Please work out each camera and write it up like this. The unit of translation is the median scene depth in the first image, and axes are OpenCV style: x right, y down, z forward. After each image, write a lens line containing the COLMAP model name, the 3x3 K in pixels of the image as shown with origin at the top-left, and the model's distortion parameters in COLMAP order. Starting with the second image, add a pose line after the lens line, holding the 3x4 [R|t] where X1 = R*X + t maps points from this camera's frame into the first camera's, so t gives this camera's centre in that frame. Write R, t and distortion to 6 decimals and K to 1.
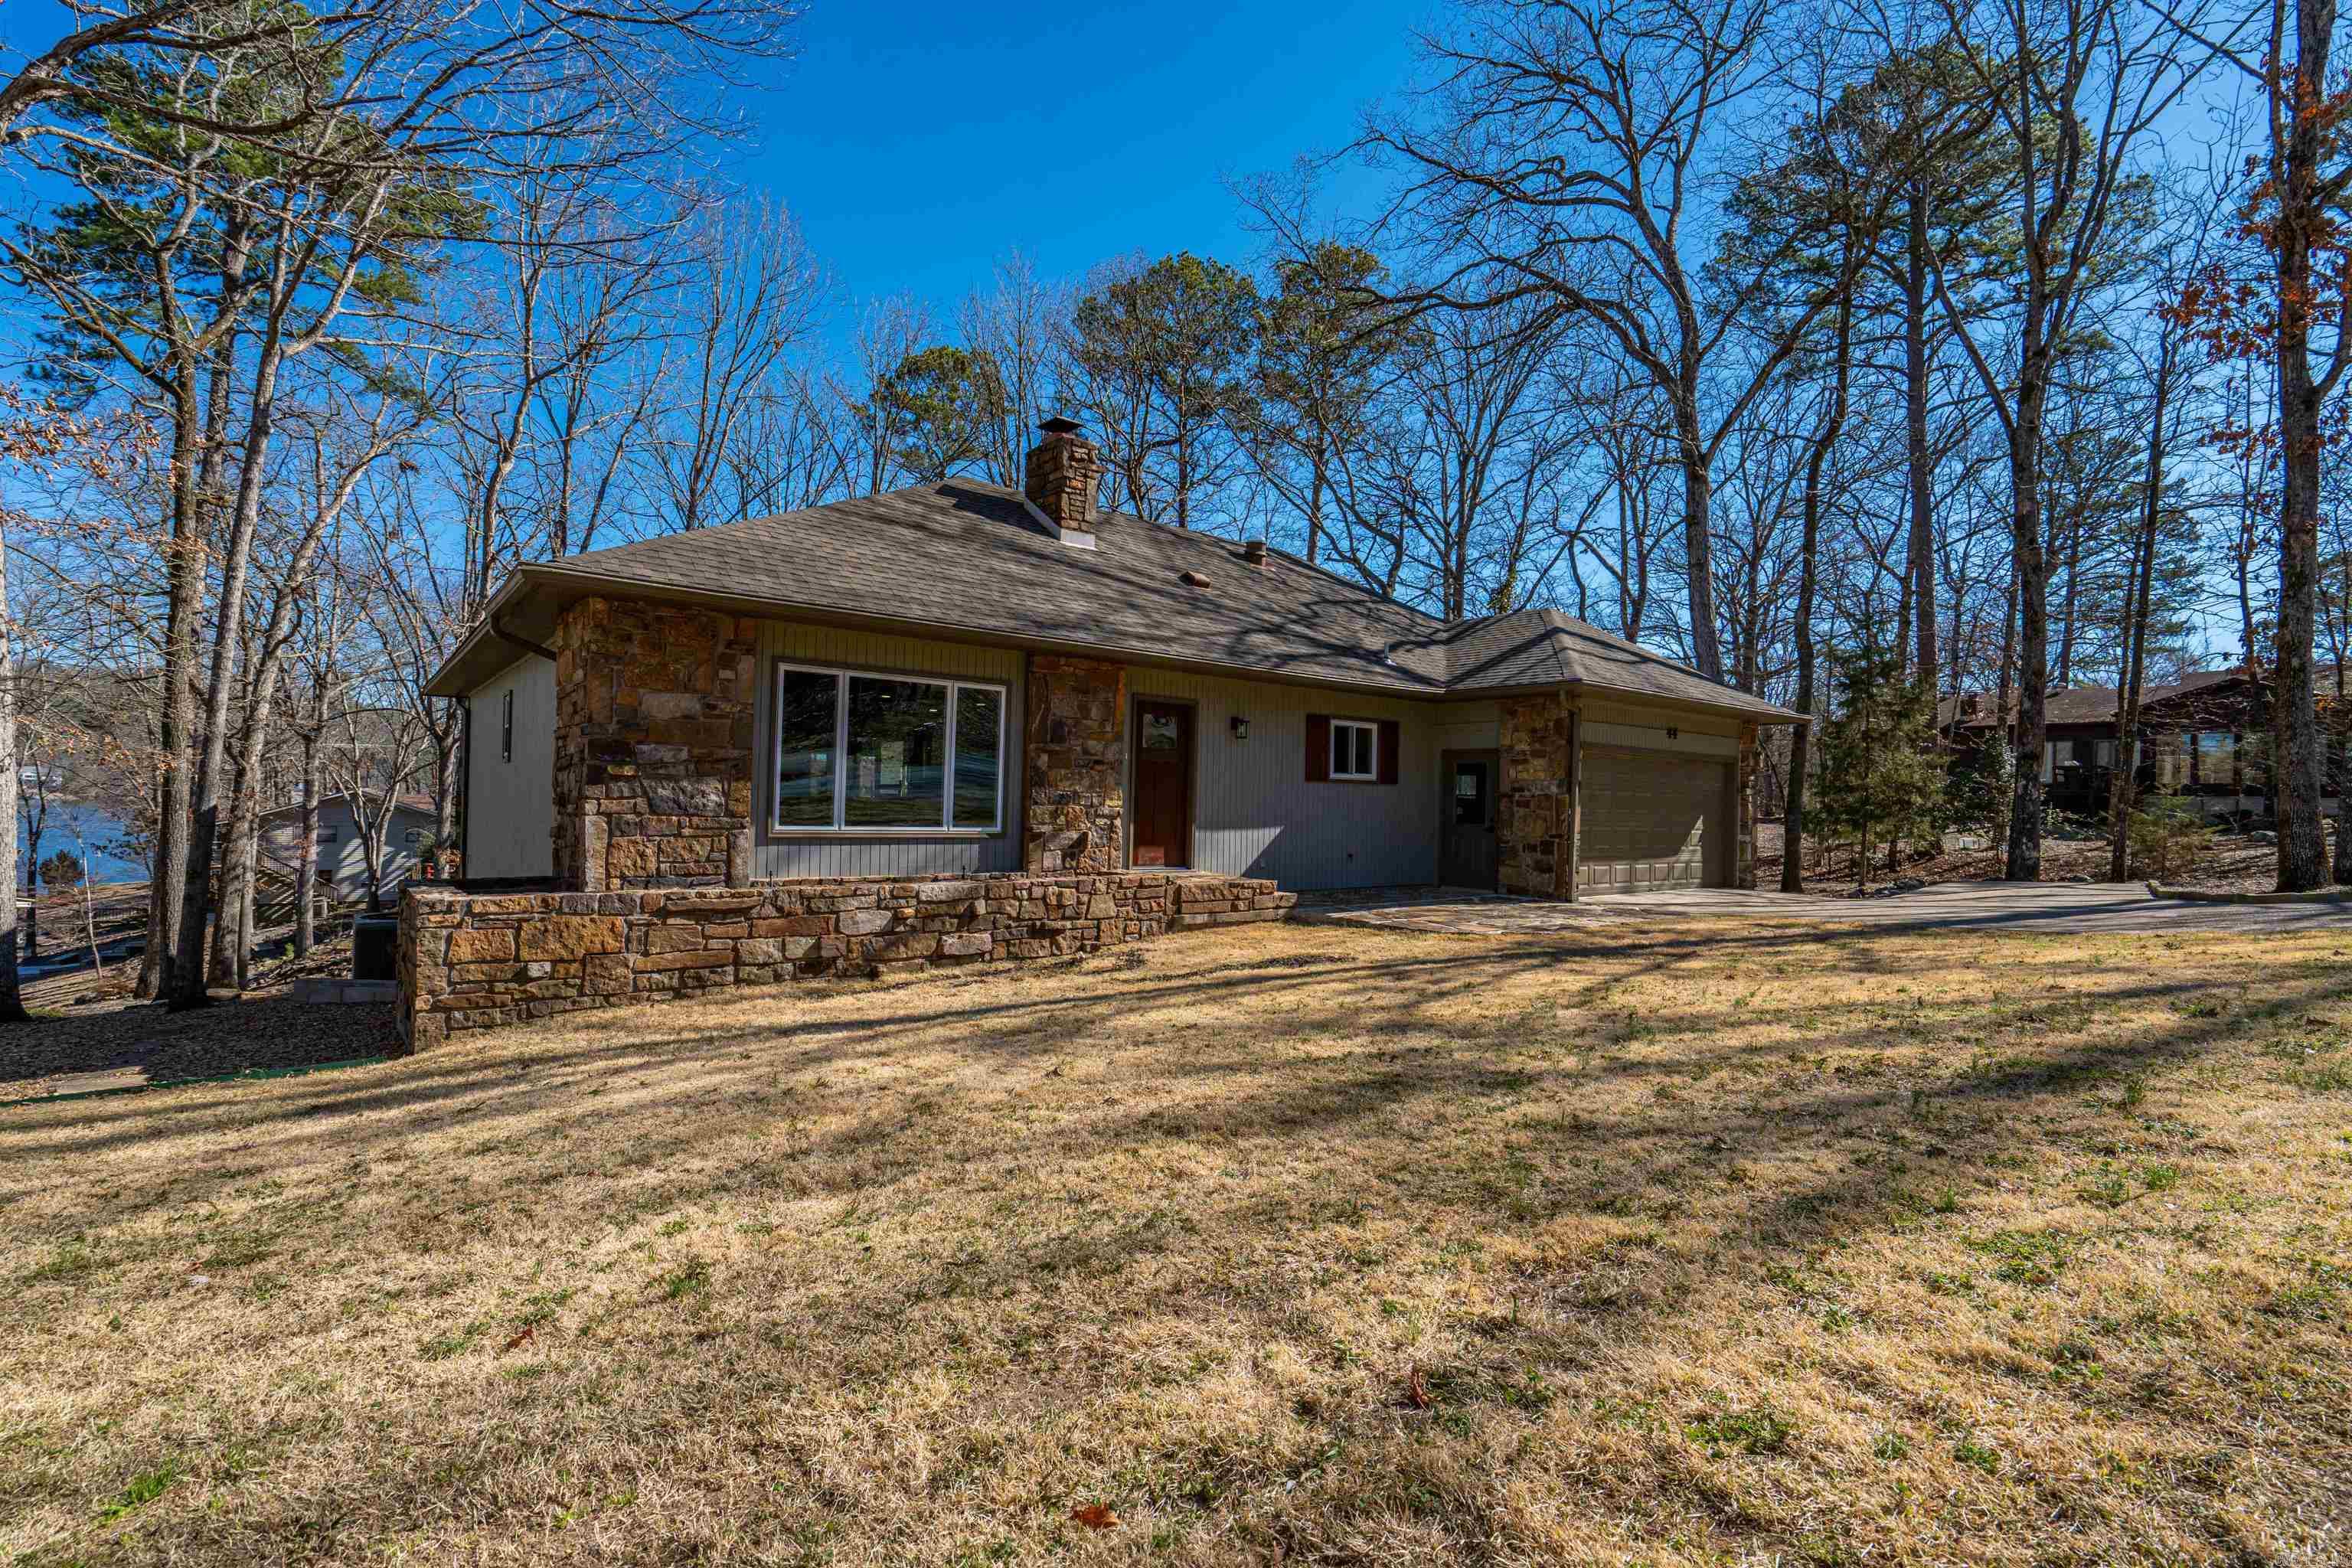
lens RADIAL K [[1068.4, 0, 1176.0], [0, 1068.4, 784.0], [0, 0, 1]] dist [-0.001093, 0.000211]
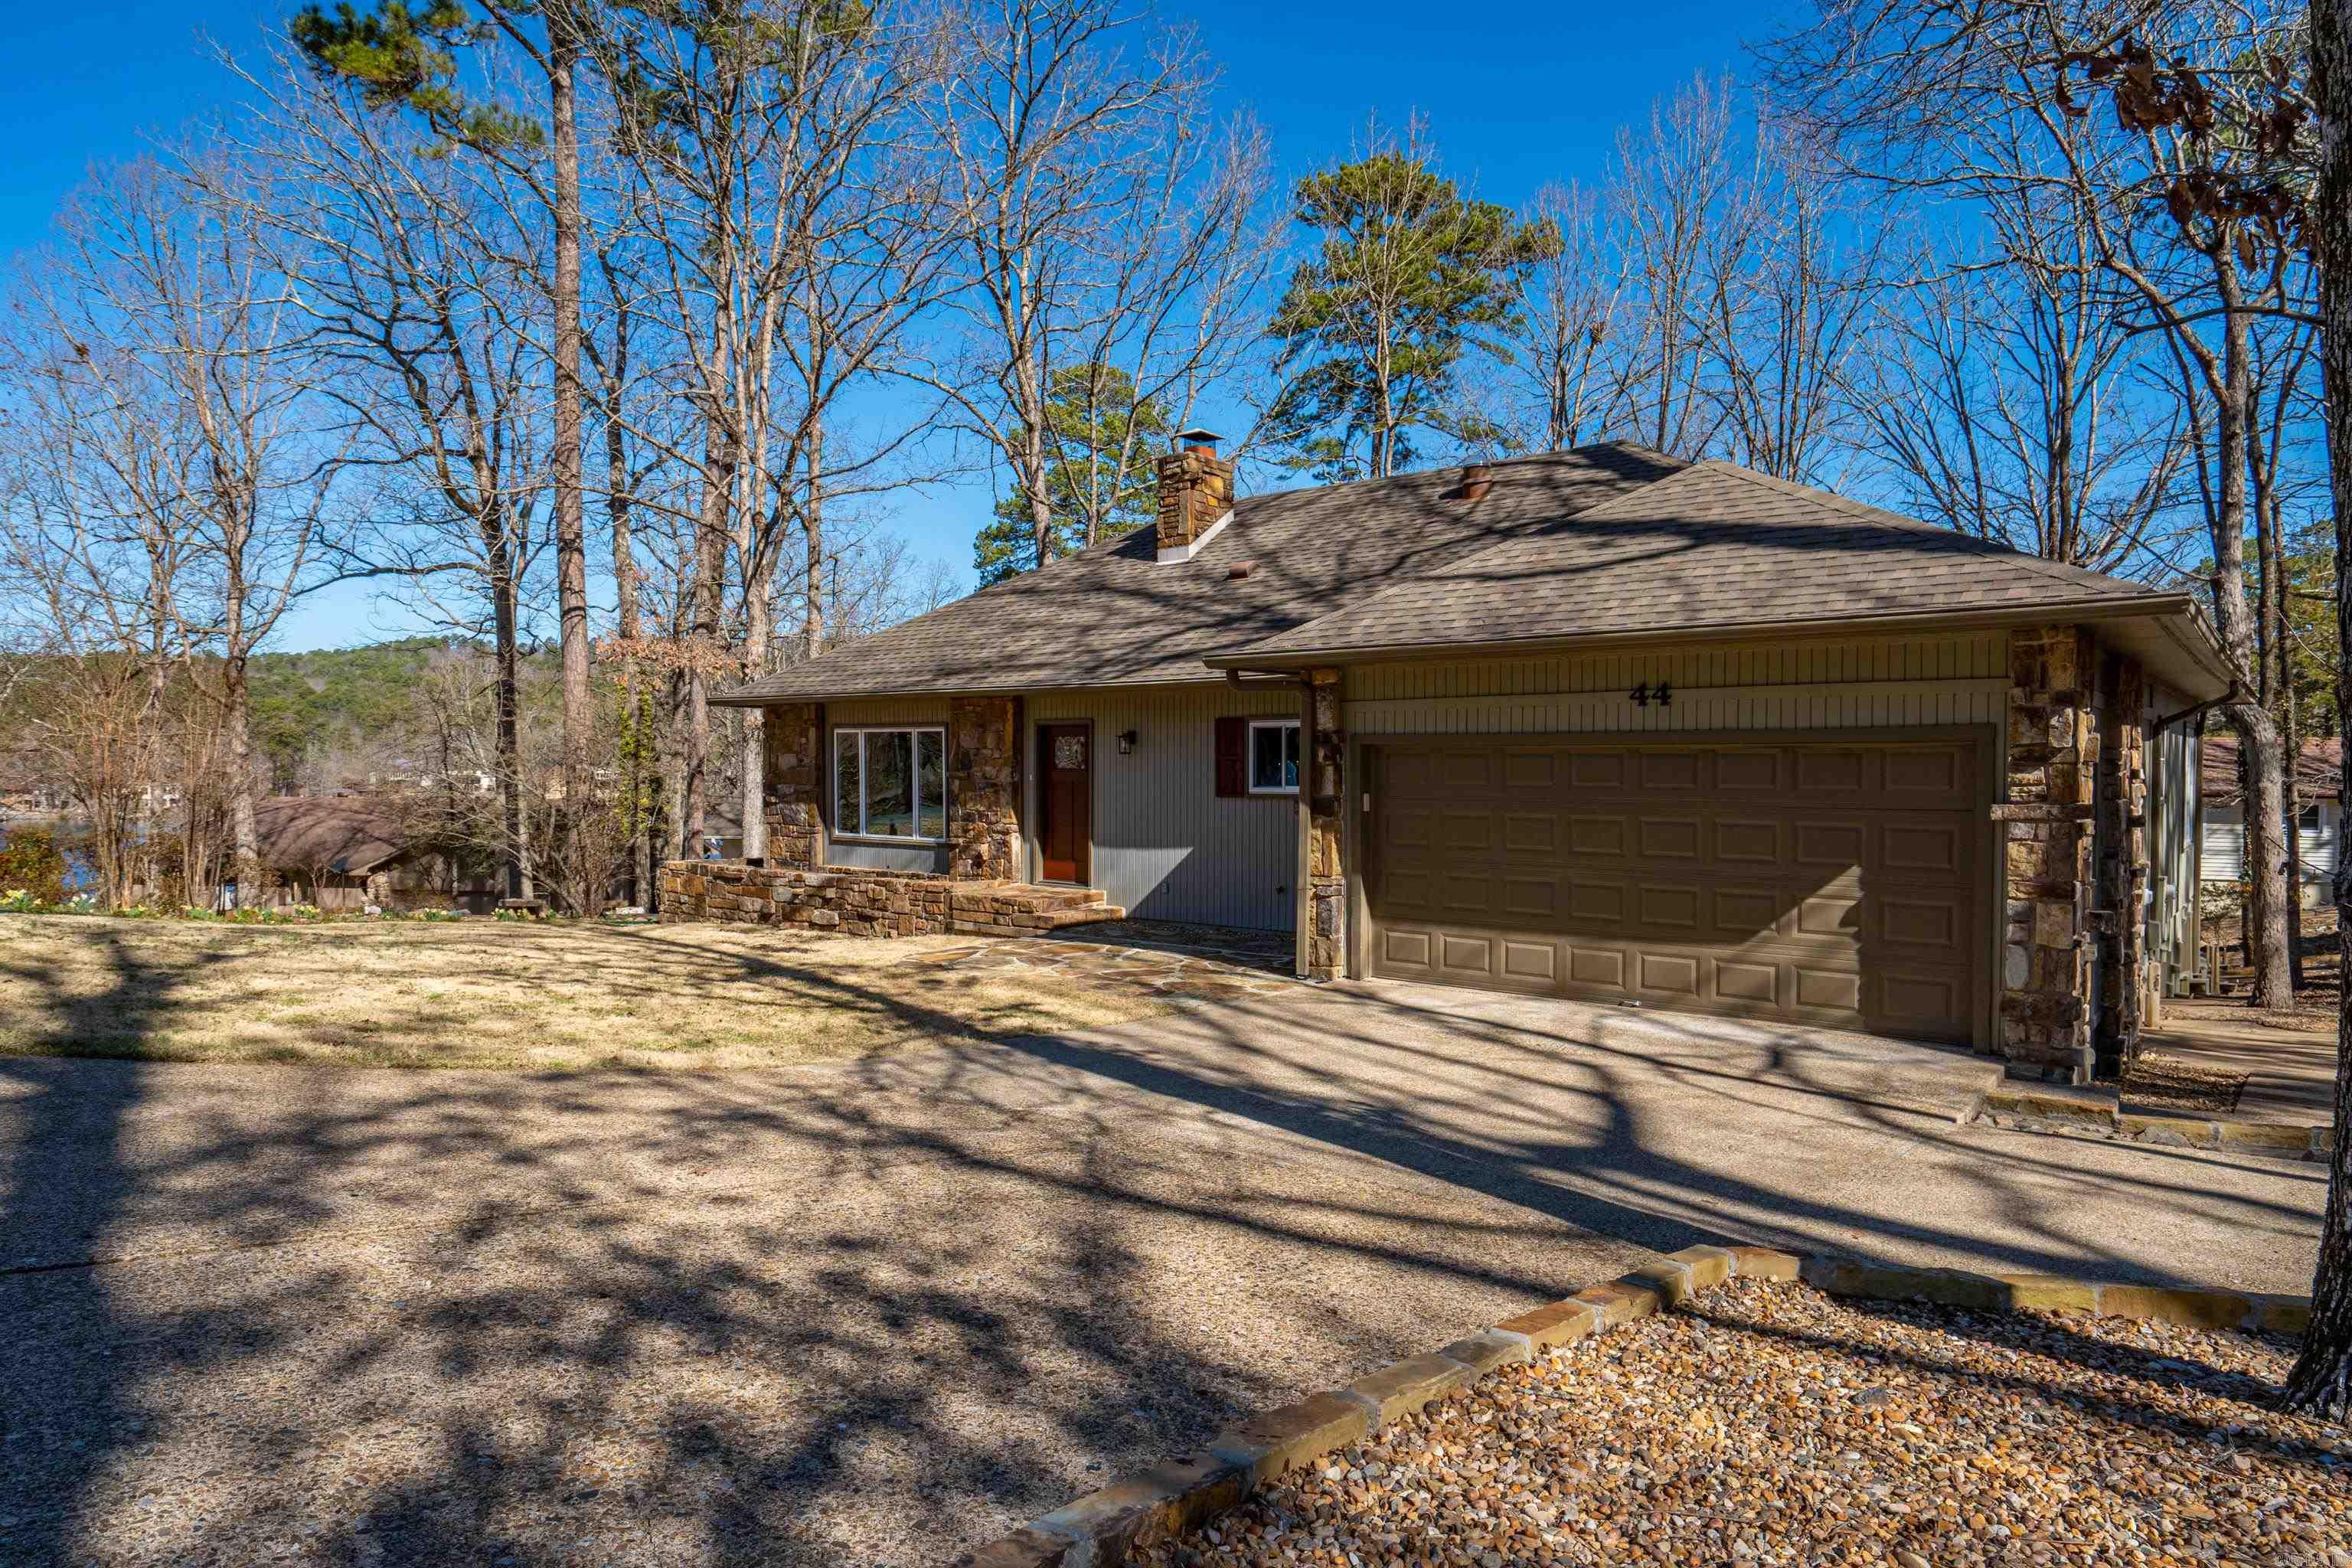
lens RADIAL K [[1391.1, 0, 1176.0], [0, 1391.1, 784.0], [0, 0, 1]] dist [0.001193, 0.000062]
pose [[0.205757, -0.007716, -0.978573, 1.810384], [0.023496, 0.999720, -0.002942, -0.015694], [0.978321, -0.022387, 0.205880, 1.112794]]
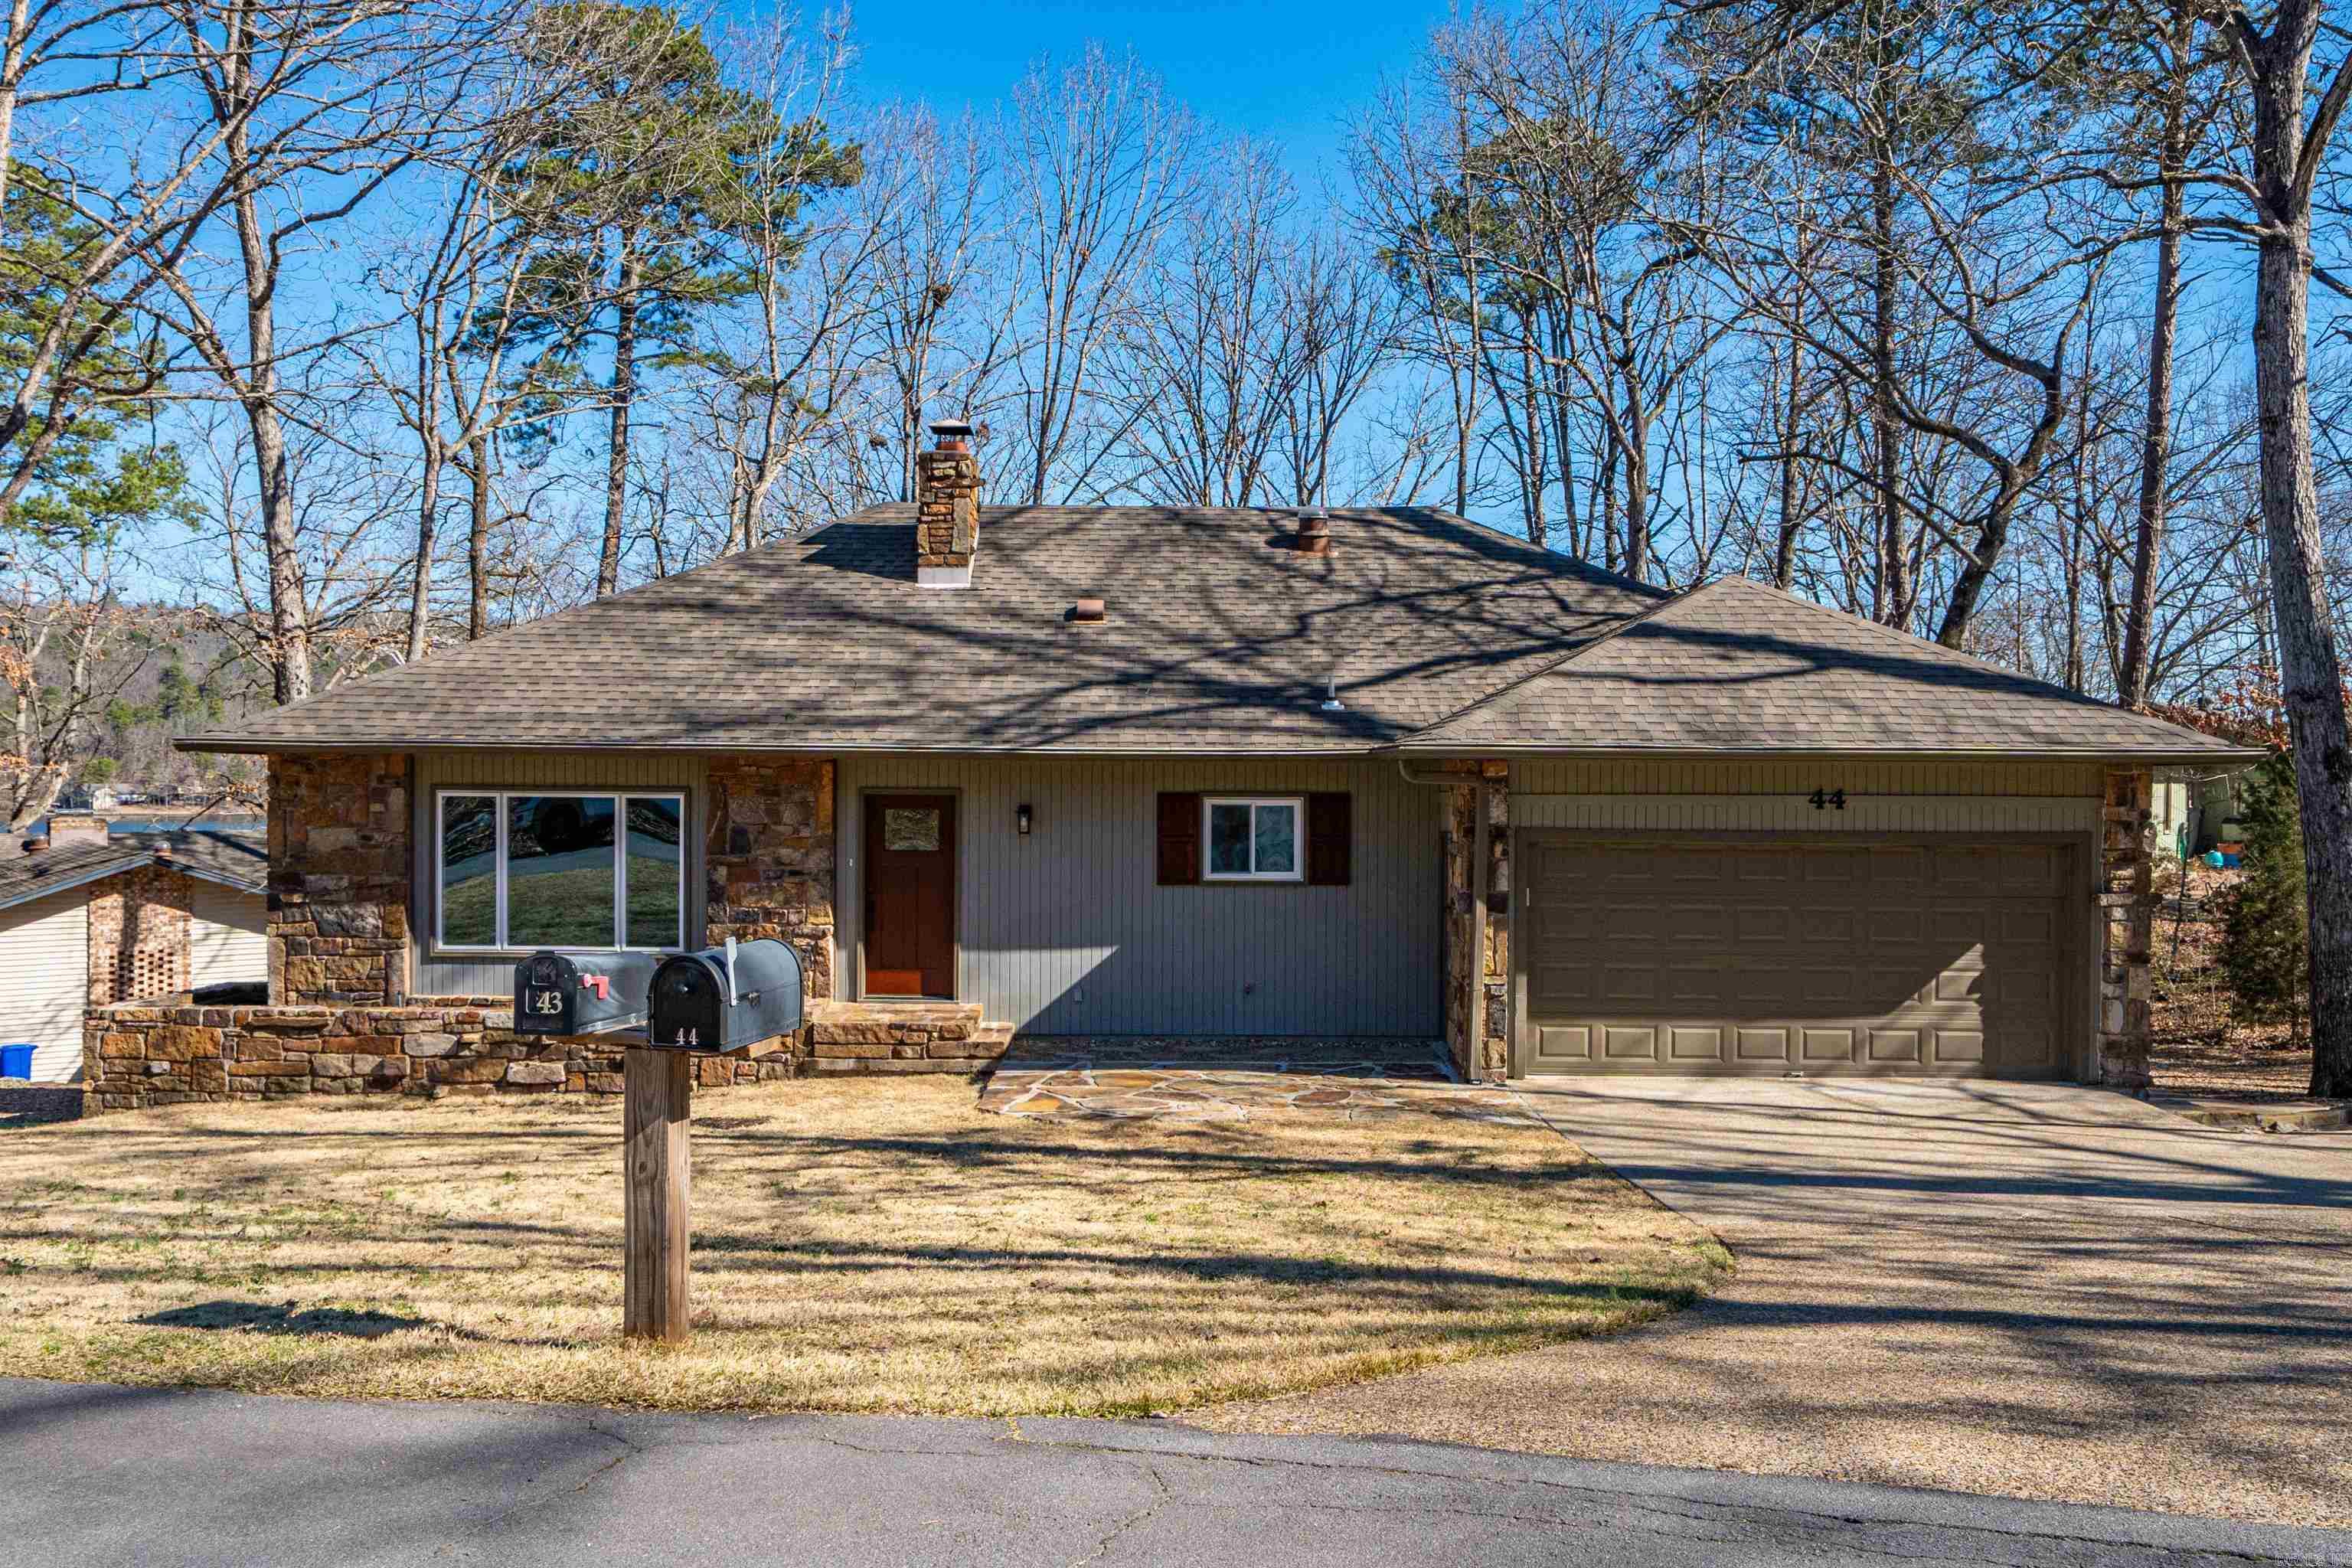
lens RADIAL K [[1830.8, 0, 1176.0], [0, 1830.8, 784.0], [0, 0, 1]] dist [0.011698, 0.005102]
pose [[0.780716, -0.013964, -0.624730, 1.376977], [0.022323, 0.999735, 0.005551, -0.118251], [0.624487, -0.018280, 0.780821, 0.046160]]
